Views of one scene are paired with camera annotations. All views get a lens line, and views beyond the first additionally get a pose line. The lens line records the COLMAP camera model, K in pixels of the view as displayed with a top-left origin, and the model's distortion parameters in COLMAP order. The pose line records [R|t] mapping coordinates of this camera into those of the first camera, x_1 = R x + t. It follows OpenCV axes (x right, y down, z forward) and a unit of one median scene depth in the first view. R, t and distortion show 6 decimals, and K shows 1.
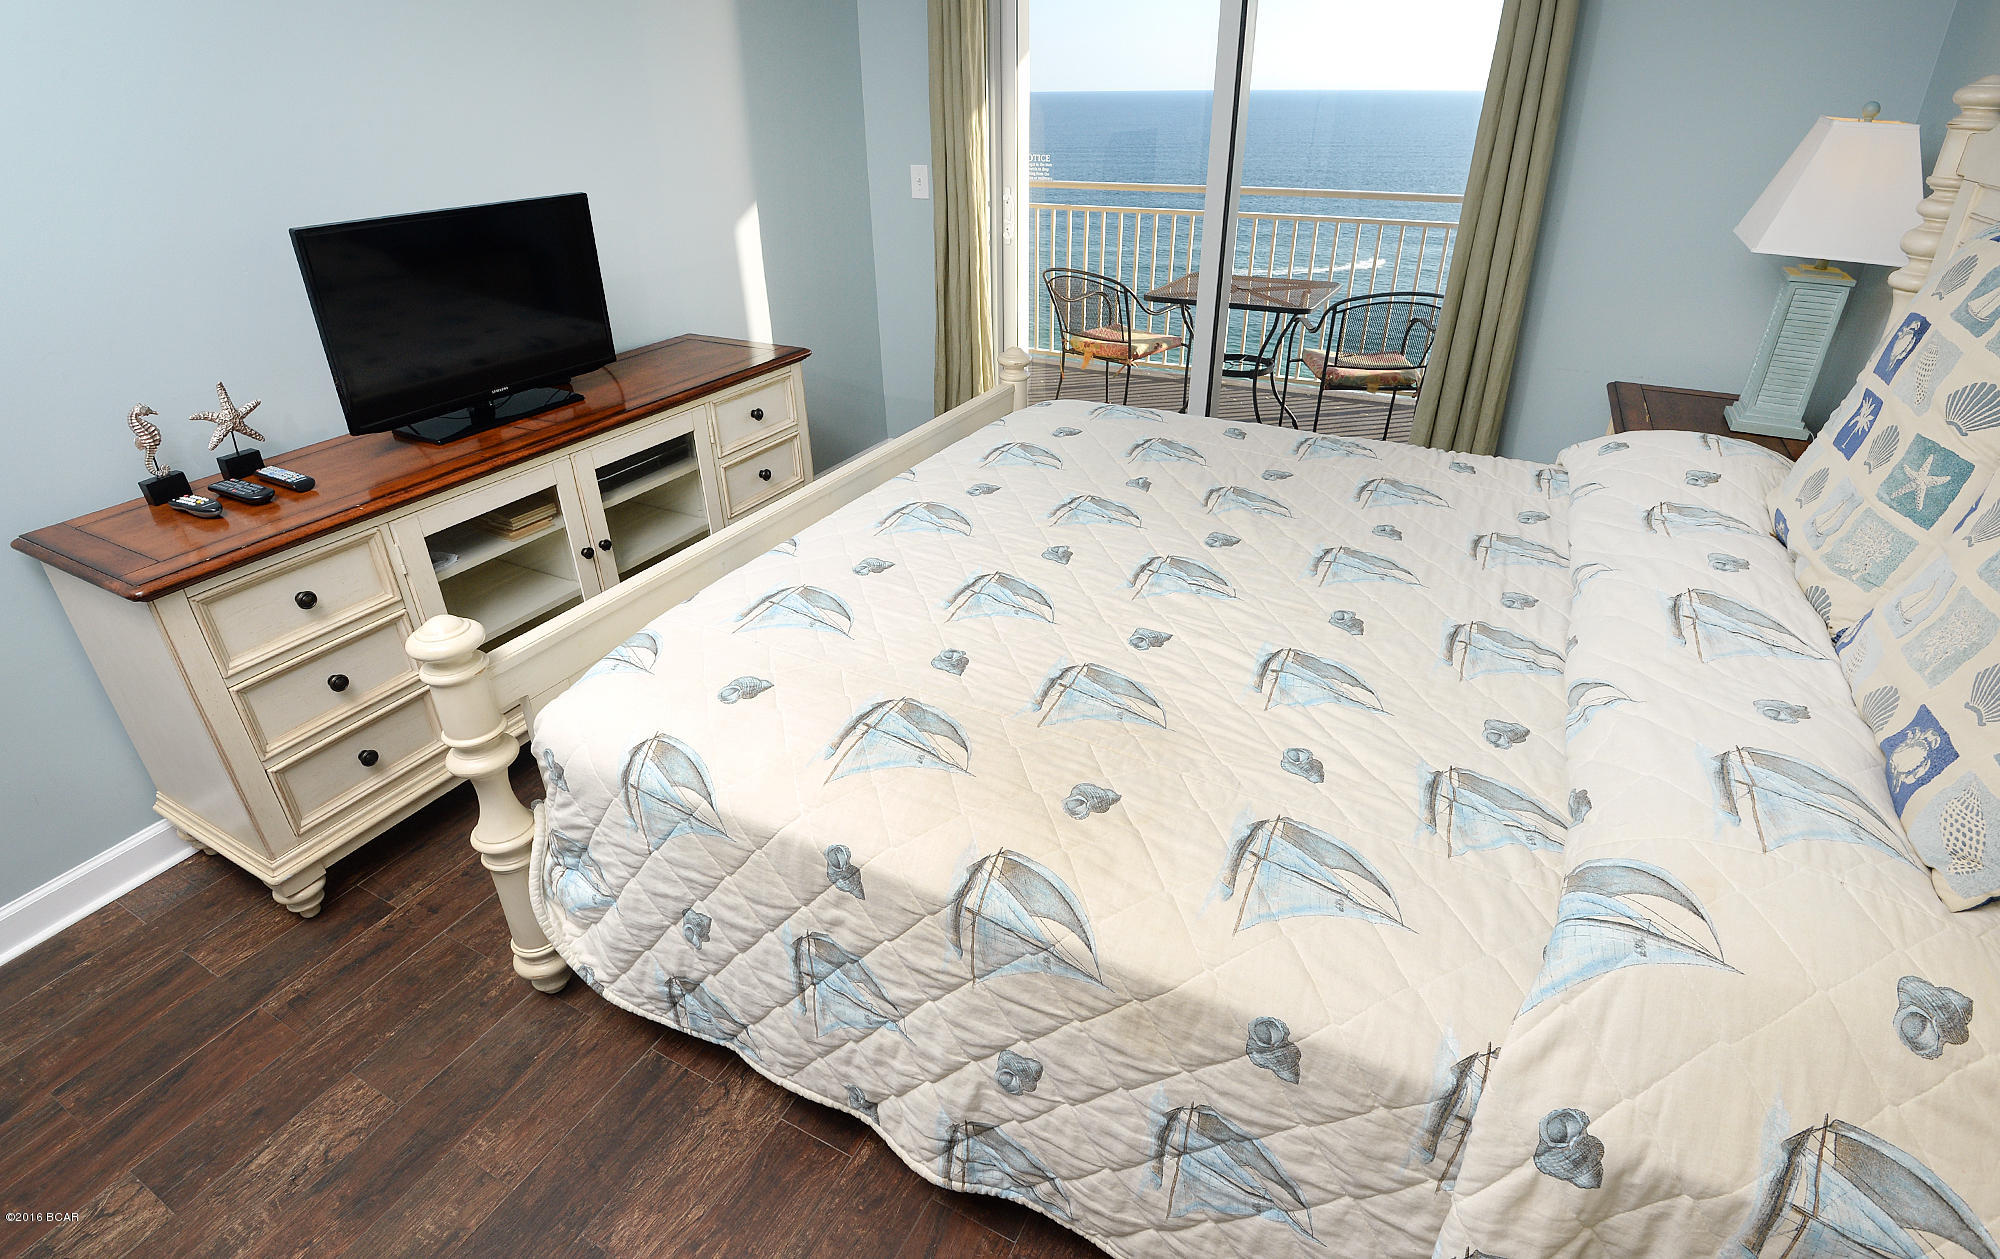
lens RADIAL K [[969.3, 0, 1000.0], [0, 969.3, 611.5], [0, 0, 1]] dist [-0.024505, -0.000367]
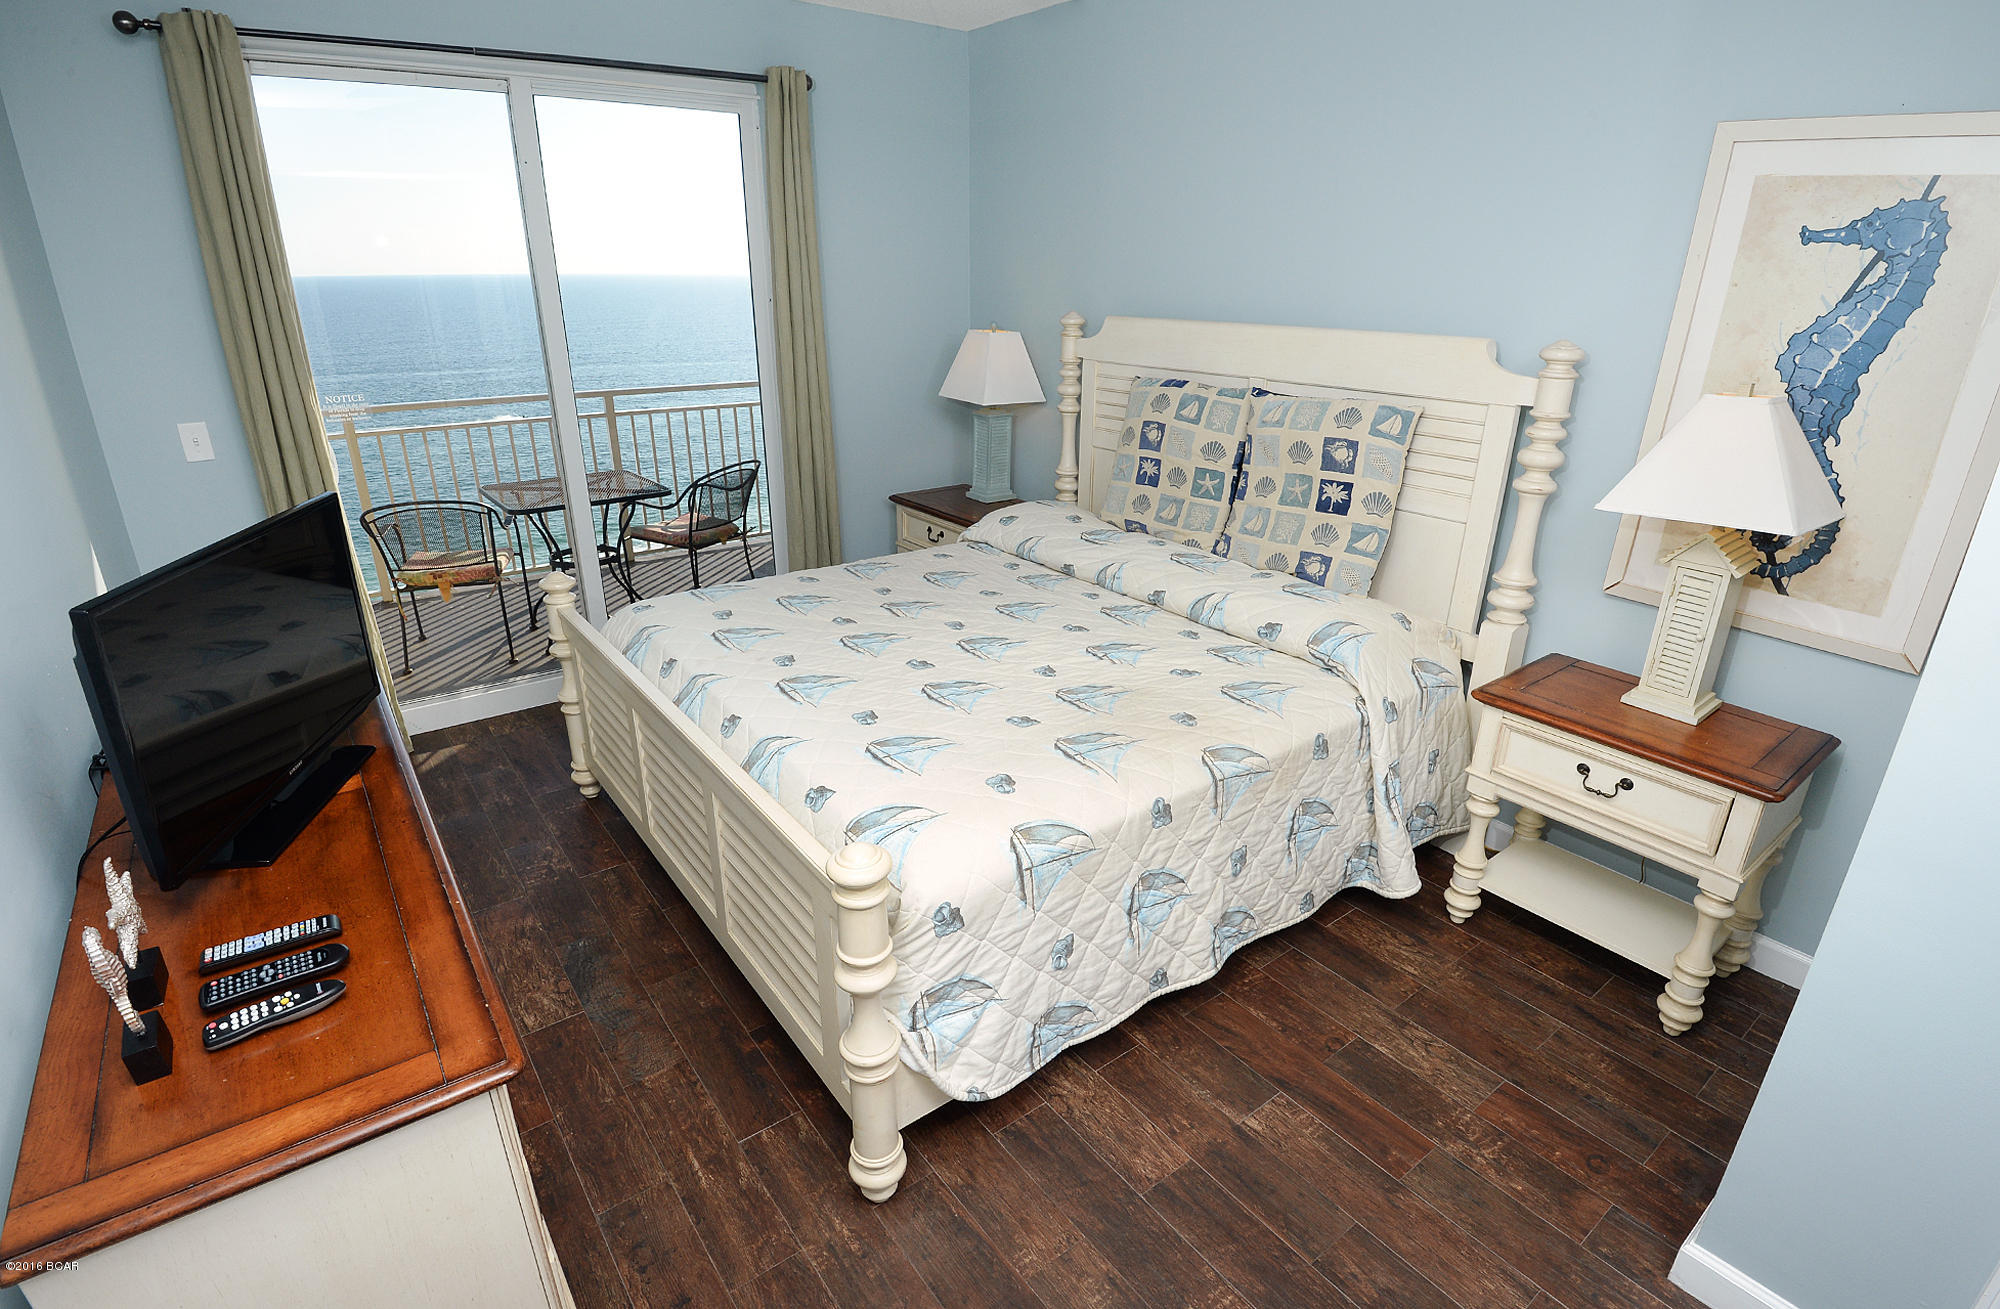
lens RADIAL K [[974.9, 0, 994.8], [0, 974.9, 659.6], [0, 0, 1]] dist [-0.030004, -0.002218]
pose [[0.420213, -0.318692, 0.849621, -1.508933], [0.416434, 0.899609, 0.131479, -0.285878], [-0.806228, 0.298562, 0.510741, 0.278885]]
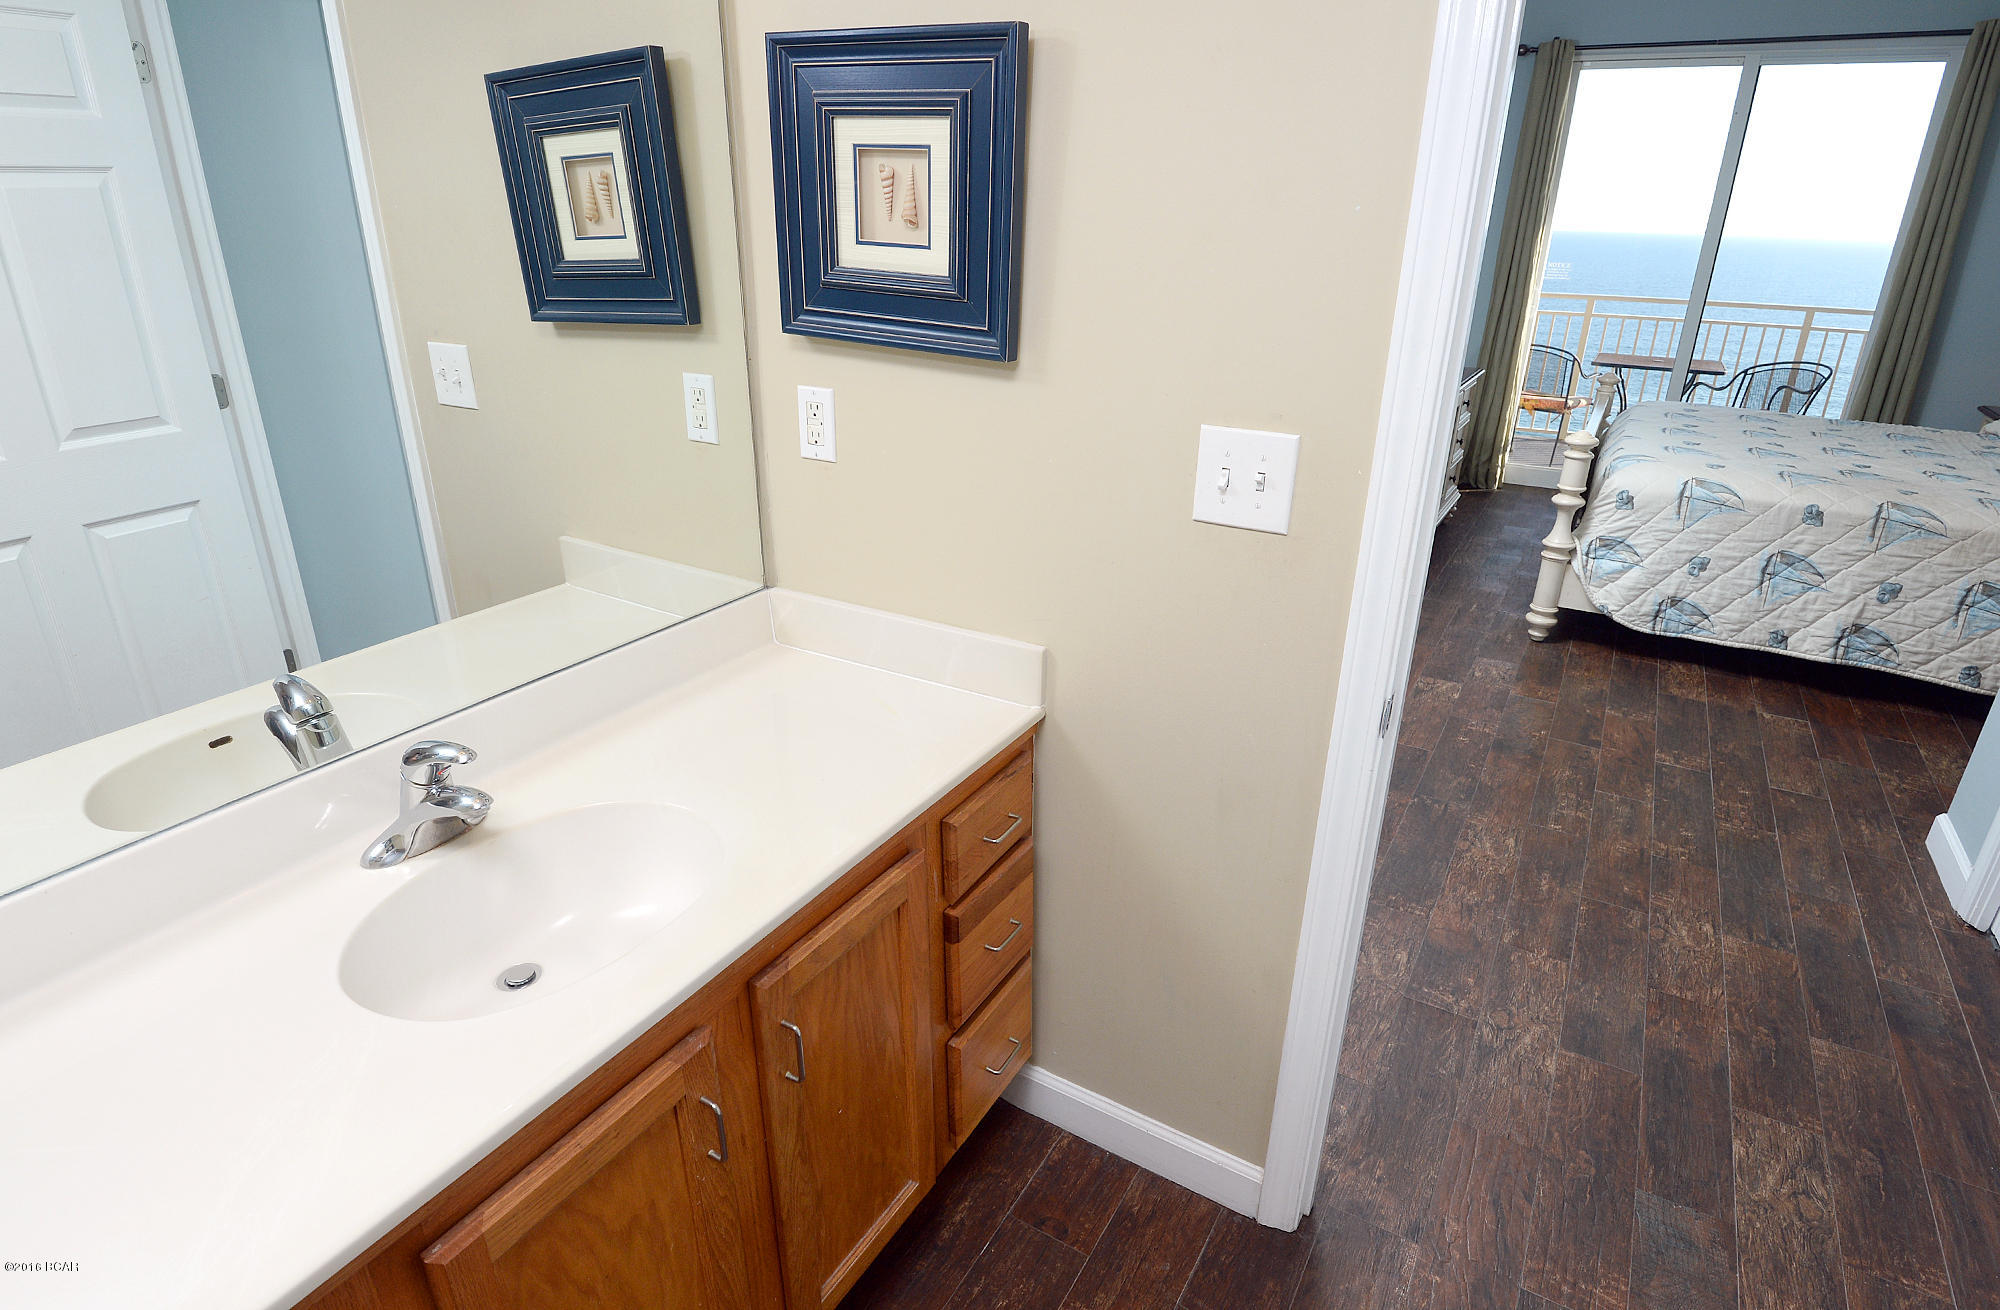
lens RADIAL K [[1082.9, 0, 990.6], [0, 1082.9, 662.6], [0, 0, 1]] dist [-0.024809, -0.002959]
pose [[0.998526, 0.046652, -0.027739, -2.086579], [-0.049174, 0.993915, -0.098563, 0.971215], [0.022972, 0.099782, 0.994744, -1.688996]]
